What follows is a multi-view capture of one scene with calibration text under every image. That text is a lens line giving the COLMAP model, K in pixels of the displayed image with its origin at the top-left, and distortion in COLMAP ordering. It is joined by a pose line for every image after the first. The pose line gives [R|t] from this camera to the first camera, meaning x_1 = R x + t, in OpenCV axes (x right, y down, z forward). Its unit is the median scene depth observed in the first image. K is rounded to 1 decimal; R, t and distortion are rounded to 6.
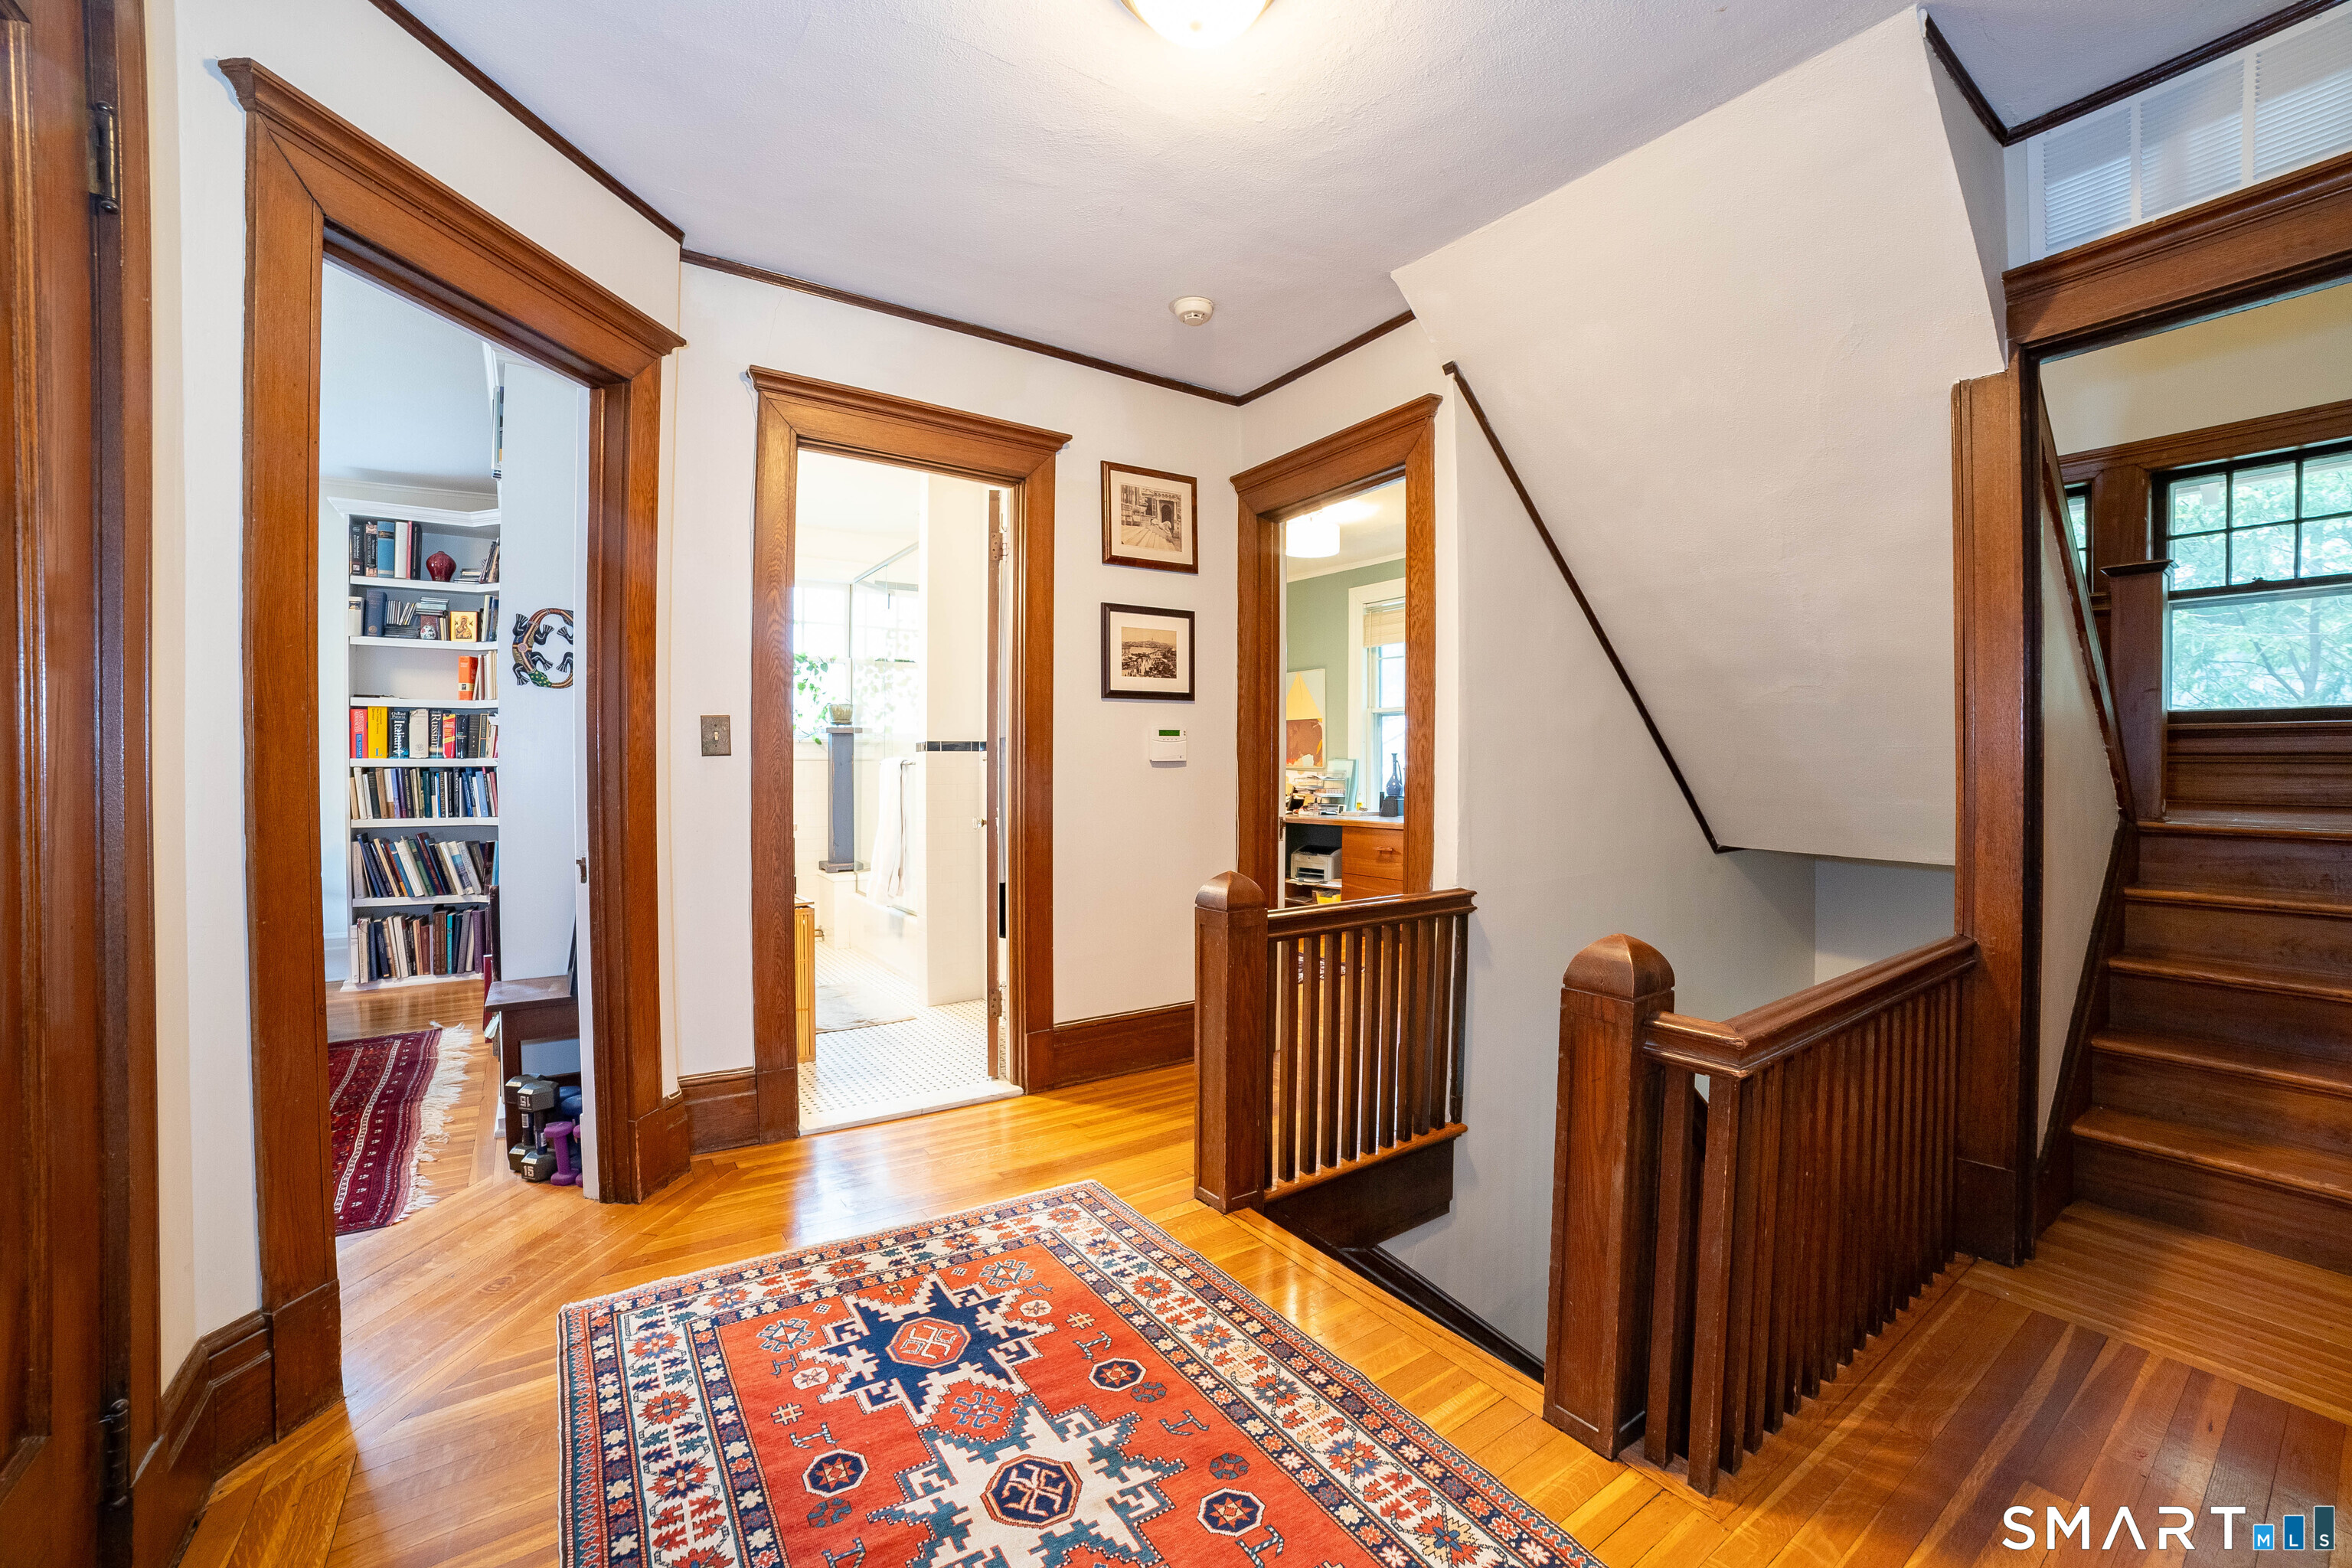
lens RADIAL K [[965.2, 0, 1173.5], [0, 965.2, 770.6], [0, 0, 1]] dist [-0.099146, 0.032437]
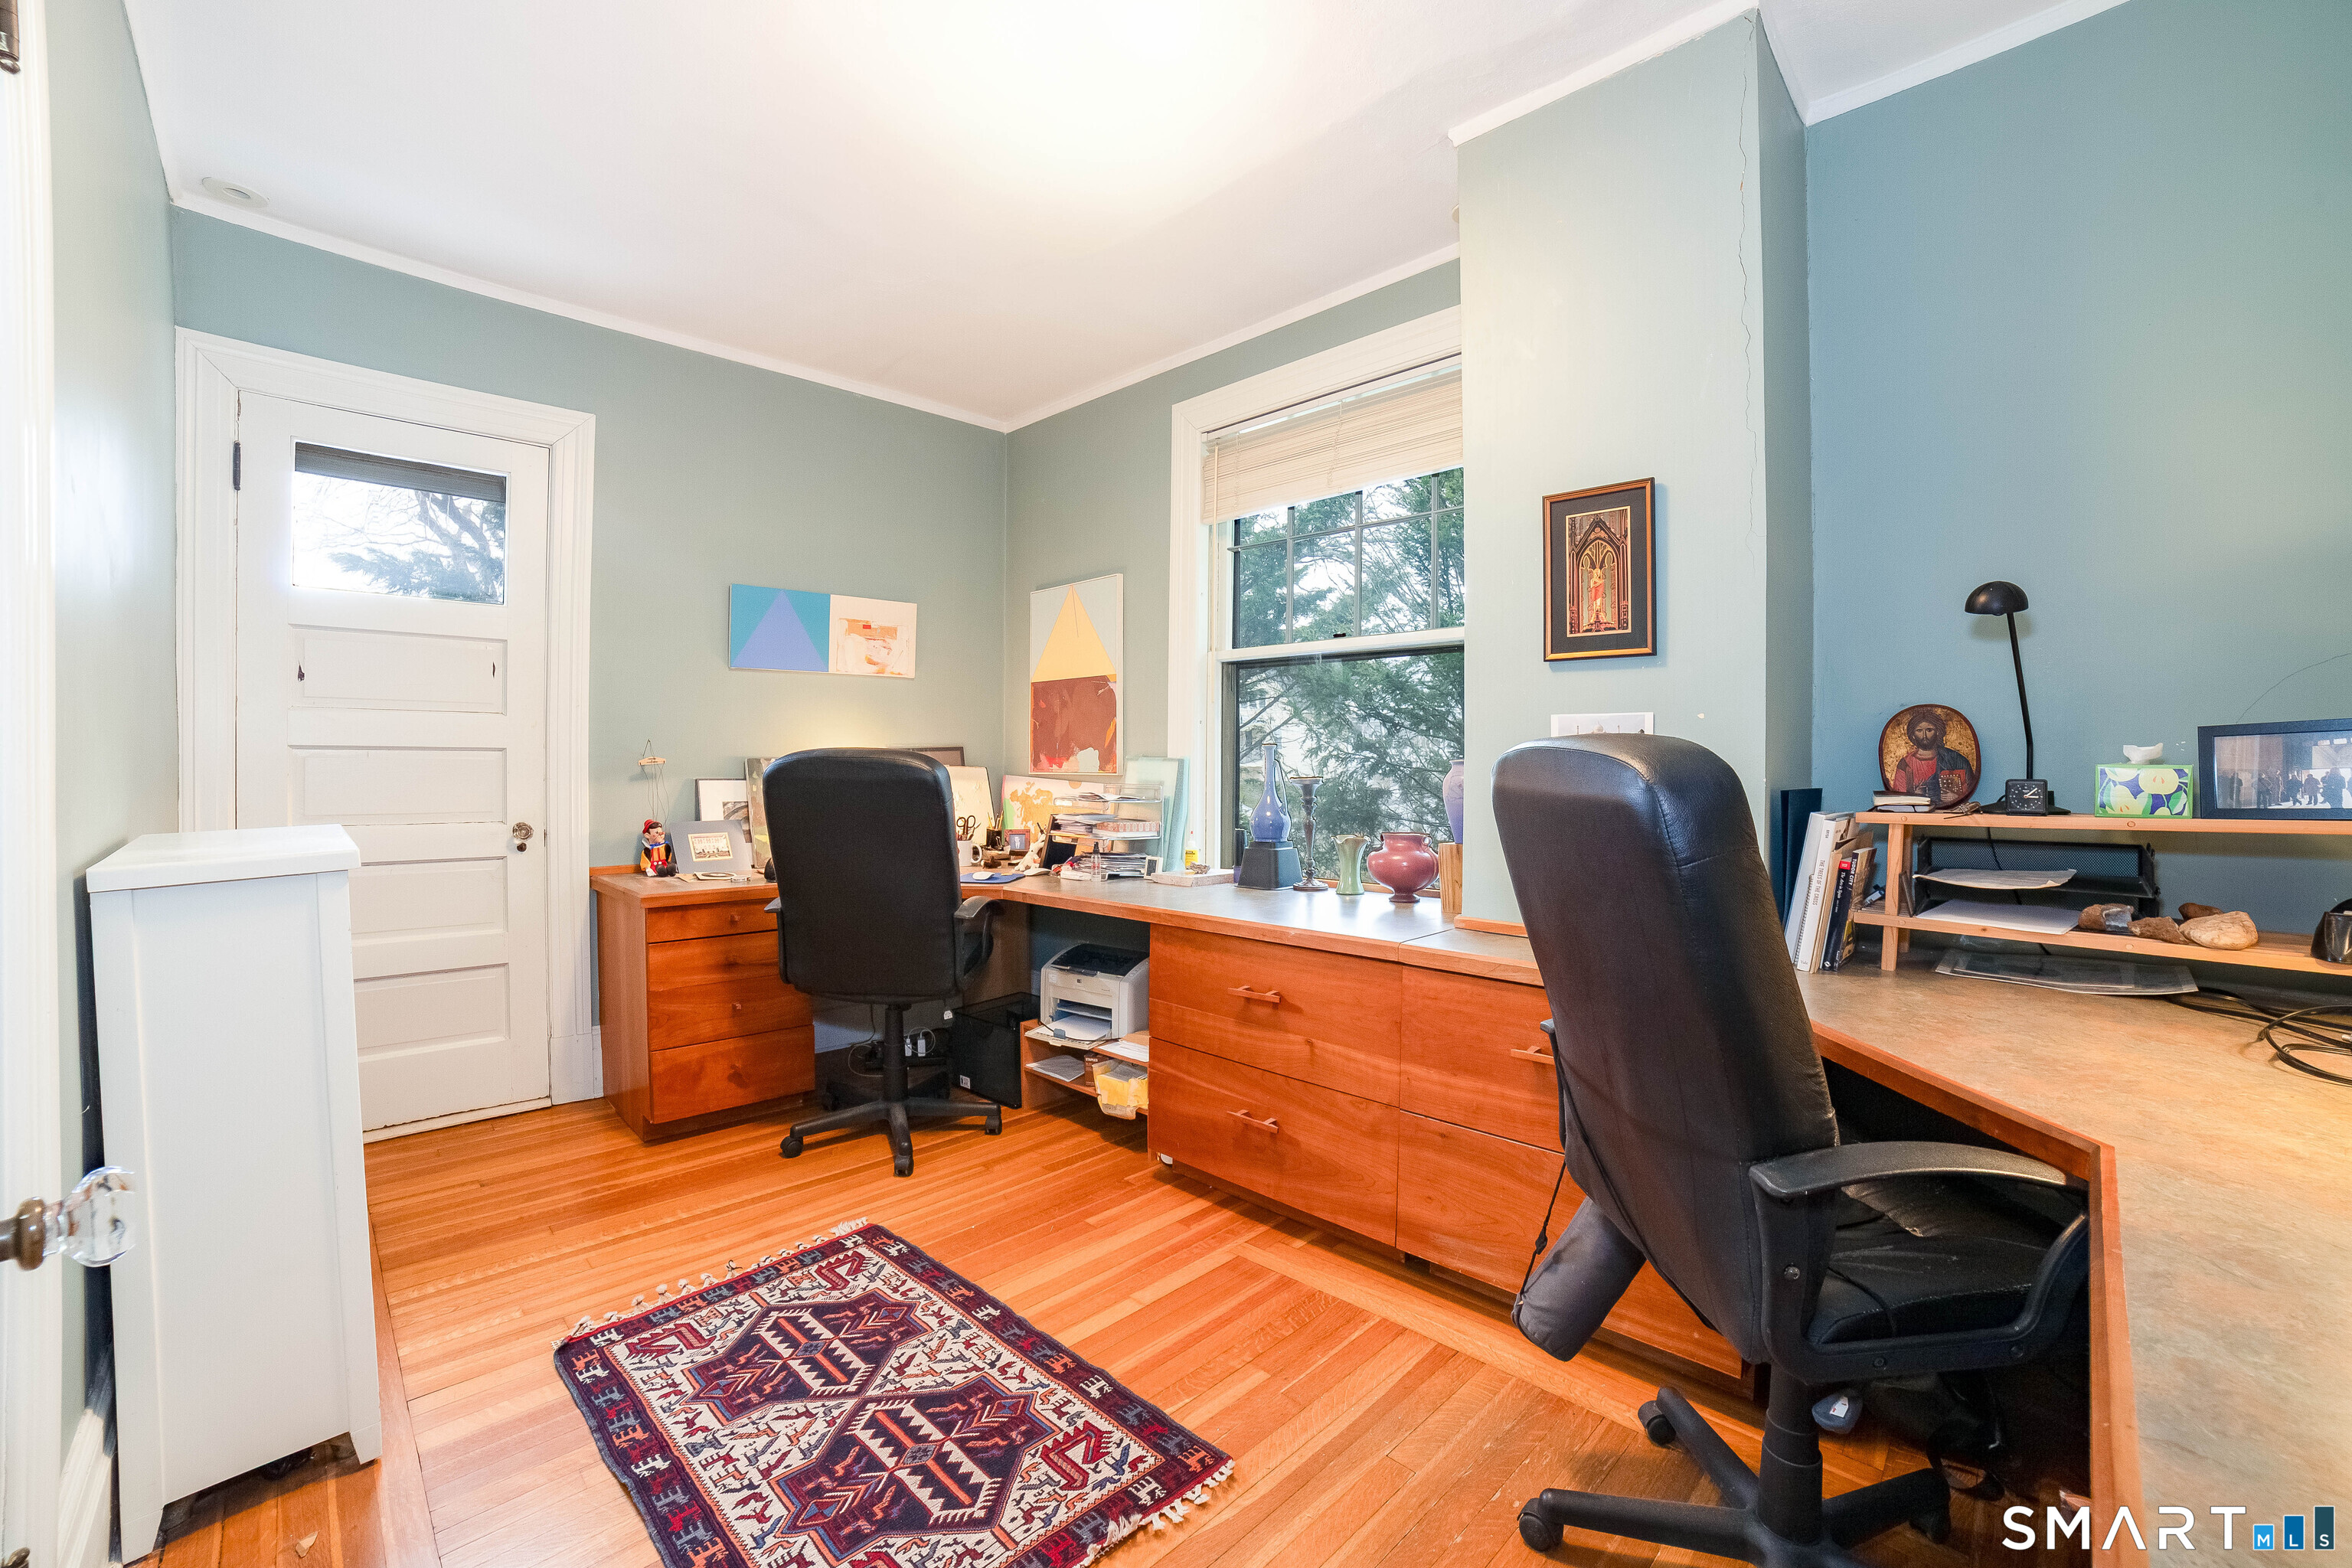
lens RADIAL K [[965.2, 0, 1173.5], [0, 965.2, 770.6], [0, 0, 1]] dist [-0.099146, 0.032437]
pose [[0.984363, 0.005257, 0.176072, 0.483090], [-0.005255, 0.999986, -0.000474, -0.027249], [-0.176072, -0.000459, 0.984377, 2.551450]]
